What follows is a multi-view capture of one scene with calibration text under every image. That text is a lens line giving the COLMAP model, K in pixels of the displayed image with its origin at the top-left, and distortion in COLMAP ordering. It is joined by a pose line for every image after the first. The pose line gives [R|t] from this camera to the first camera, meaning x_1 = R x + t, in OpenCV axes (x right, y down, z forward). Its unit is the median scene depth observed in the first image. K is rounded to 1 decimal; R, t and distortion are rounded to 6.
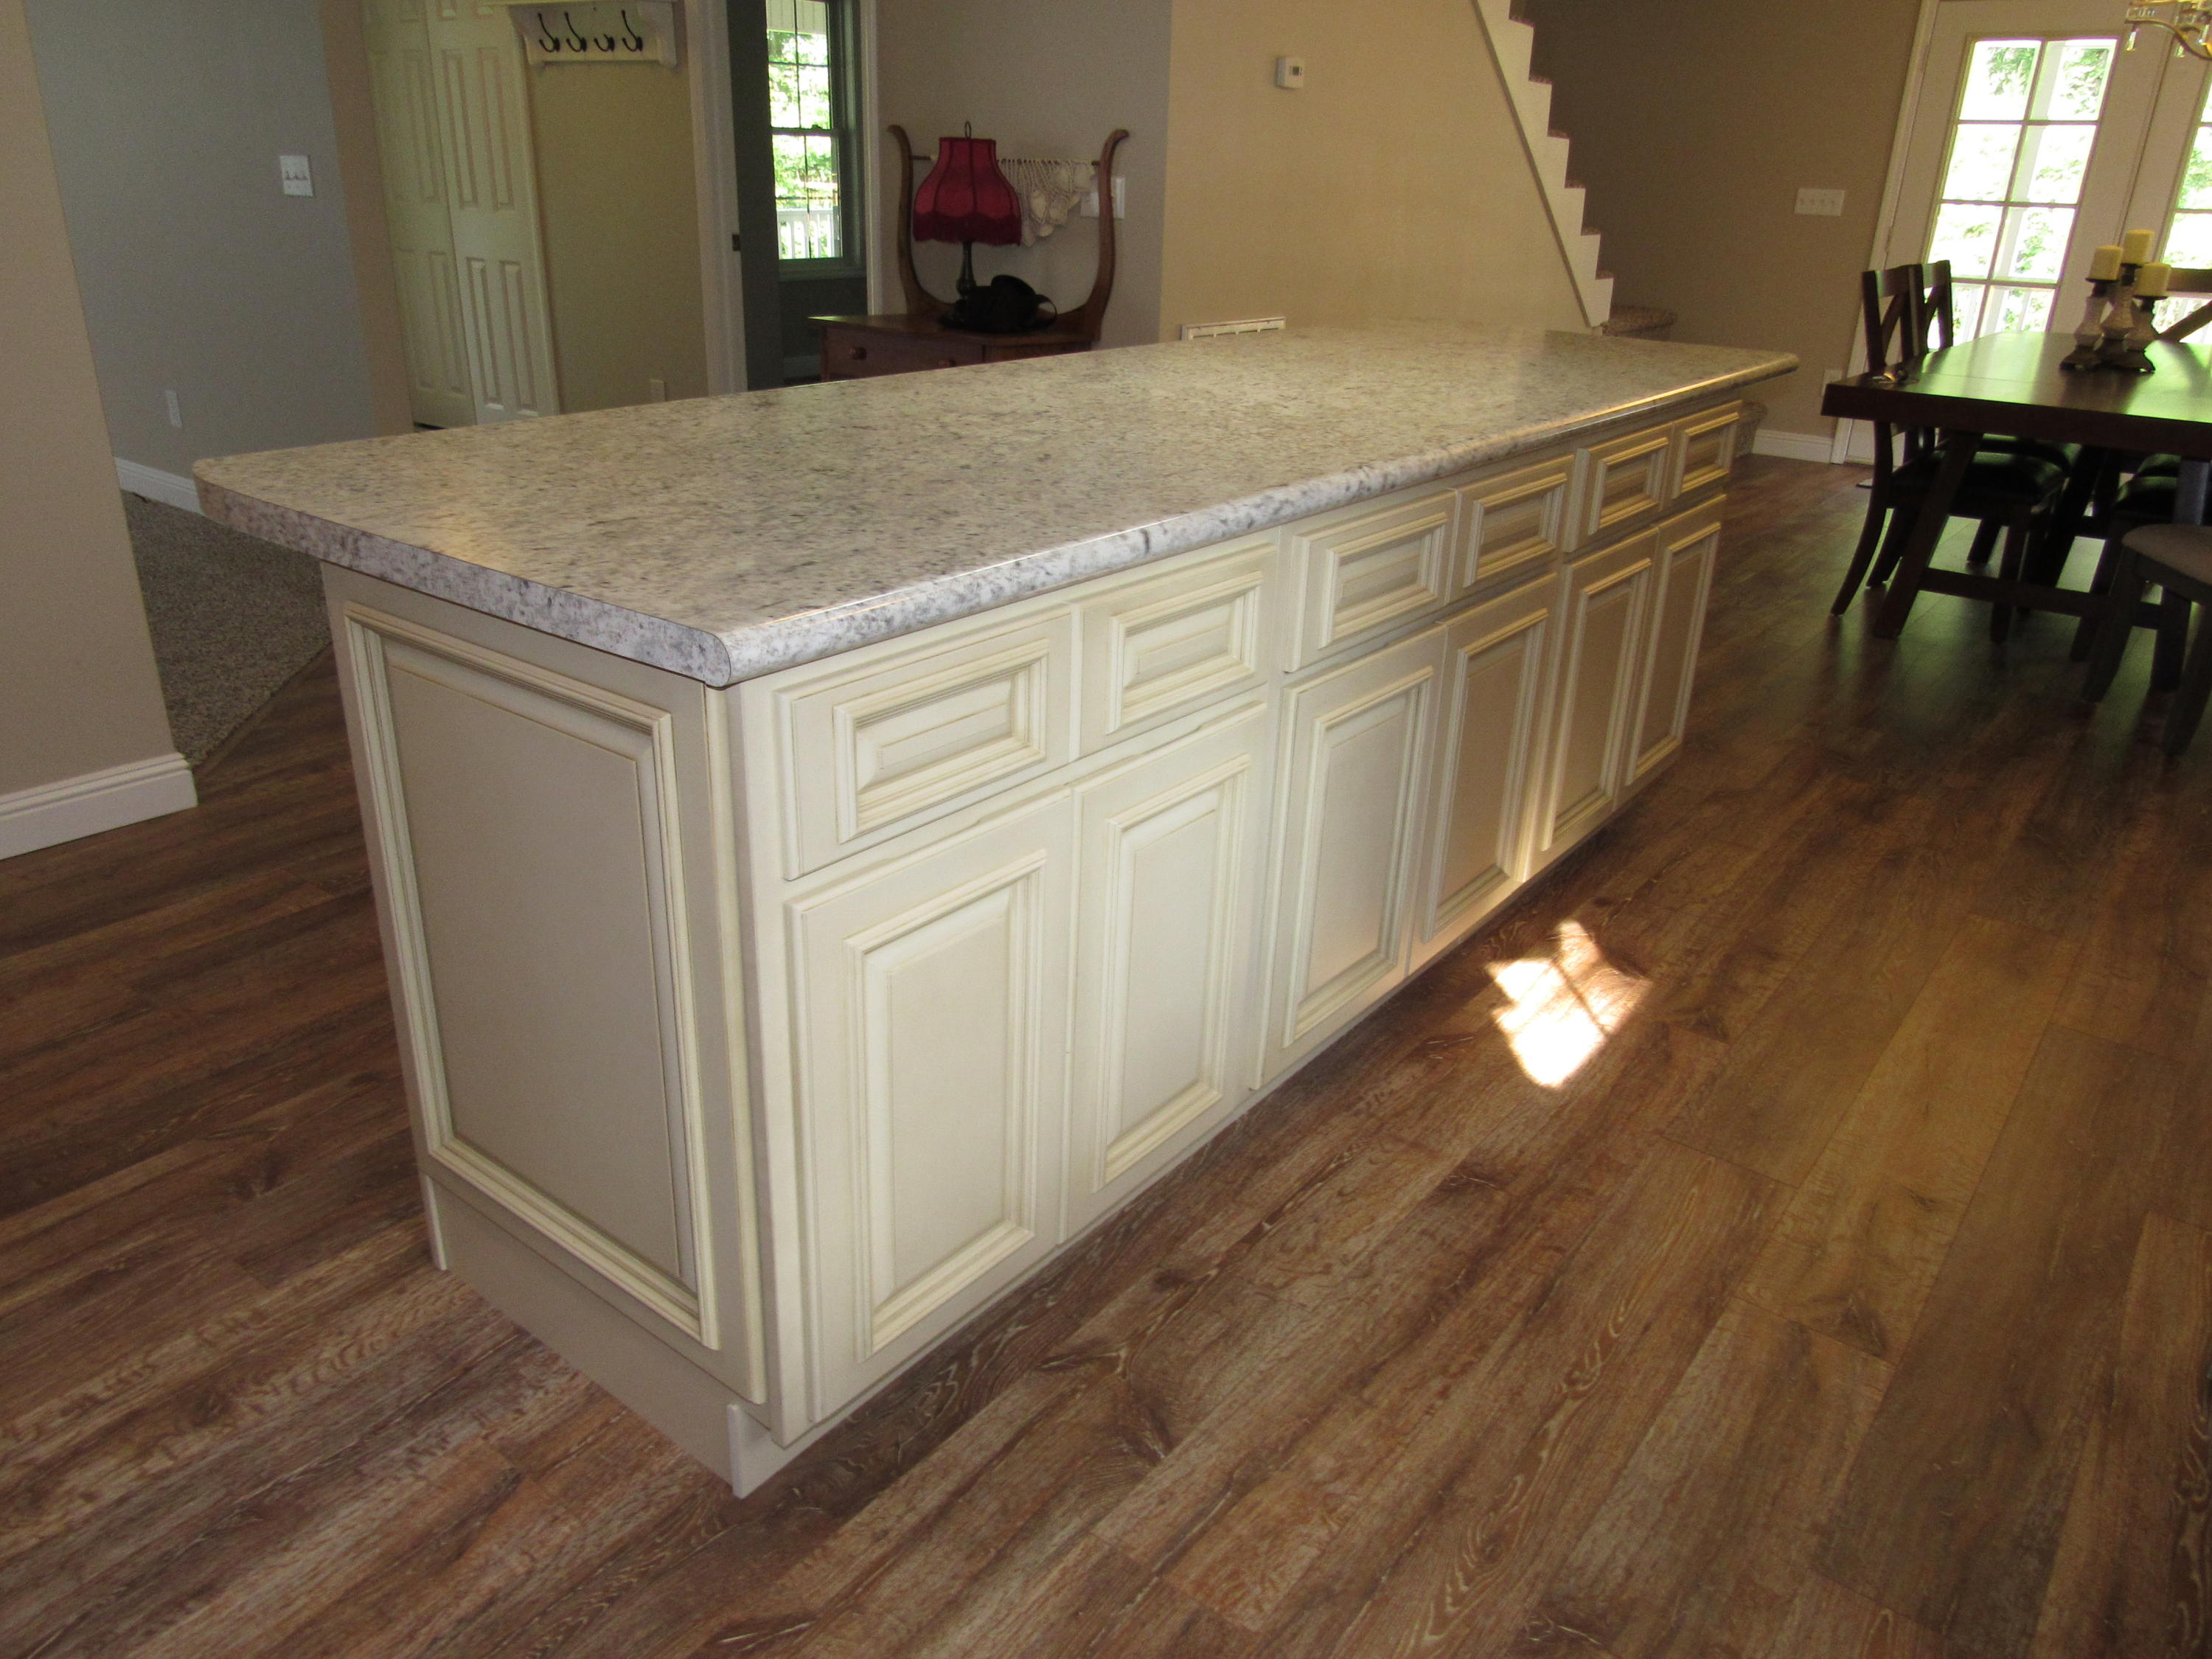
lens RADIAL K [[1590.4, 0, 1103.2], [0, 1590.4, 829.1], [0, 0, 1]] dist [-0.007914, -0.001271]
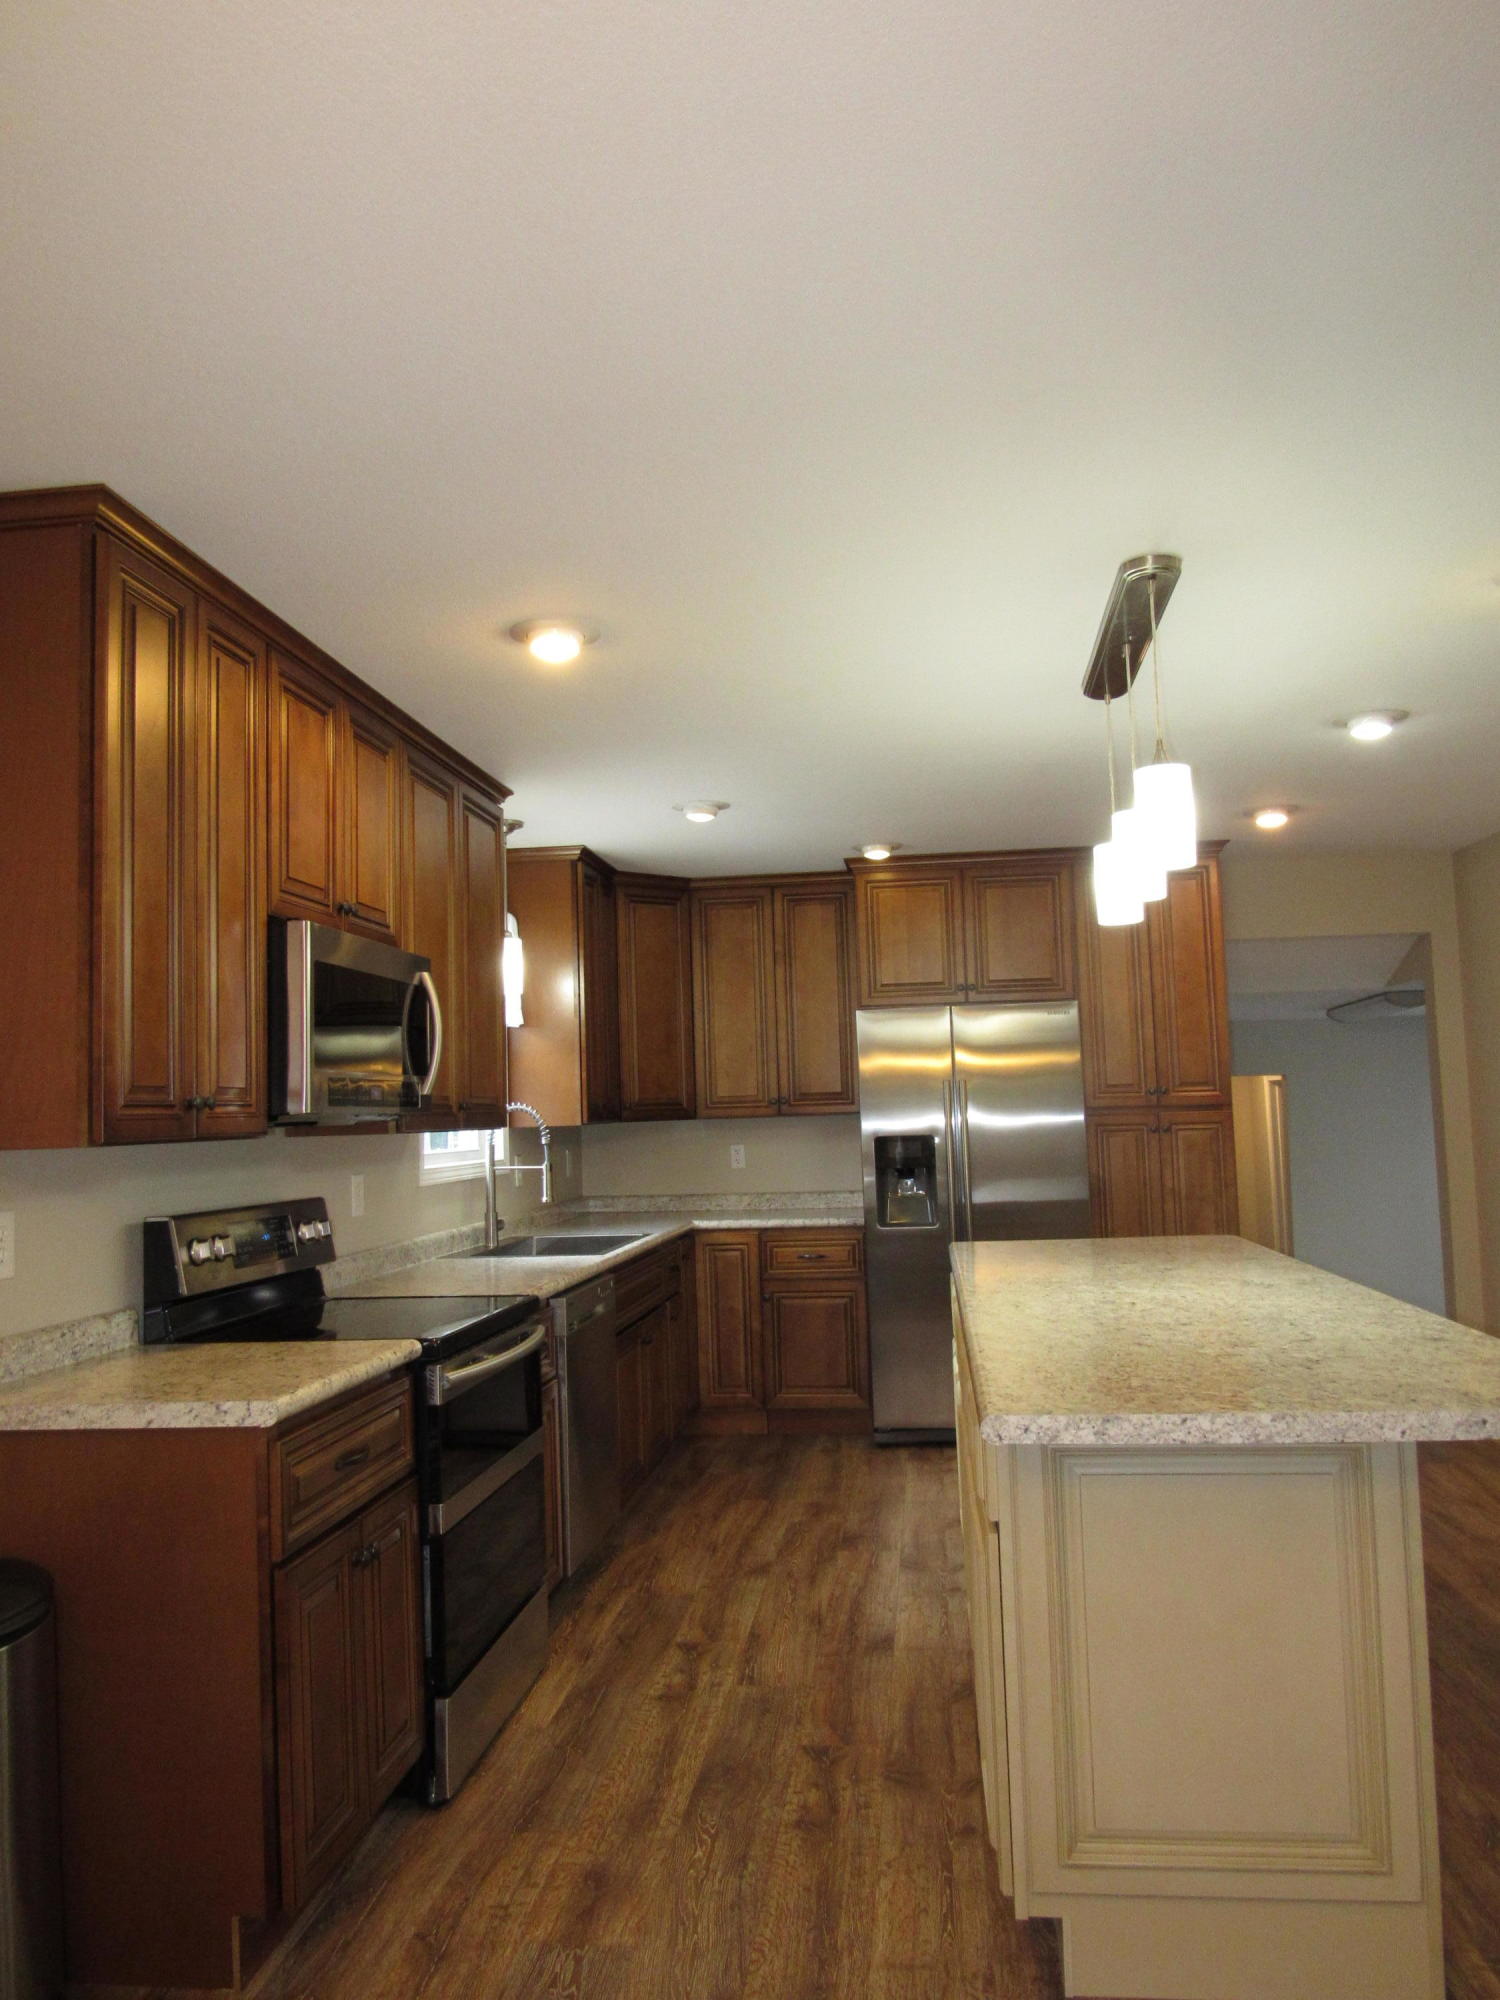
lens RADIAL K [[1438.0, 0, 750.9], [0, 1438.0, 1004.1], [0, 0, 1]] dist [-0.007914, -0.001271]
pose [[-0.862754, -0.044396, -0.503670, 1.403818], [-0.193420, 0.949350, 0.247635, -0.997837], [0.467165, 0.311068, -0.827643, 2.341862]]
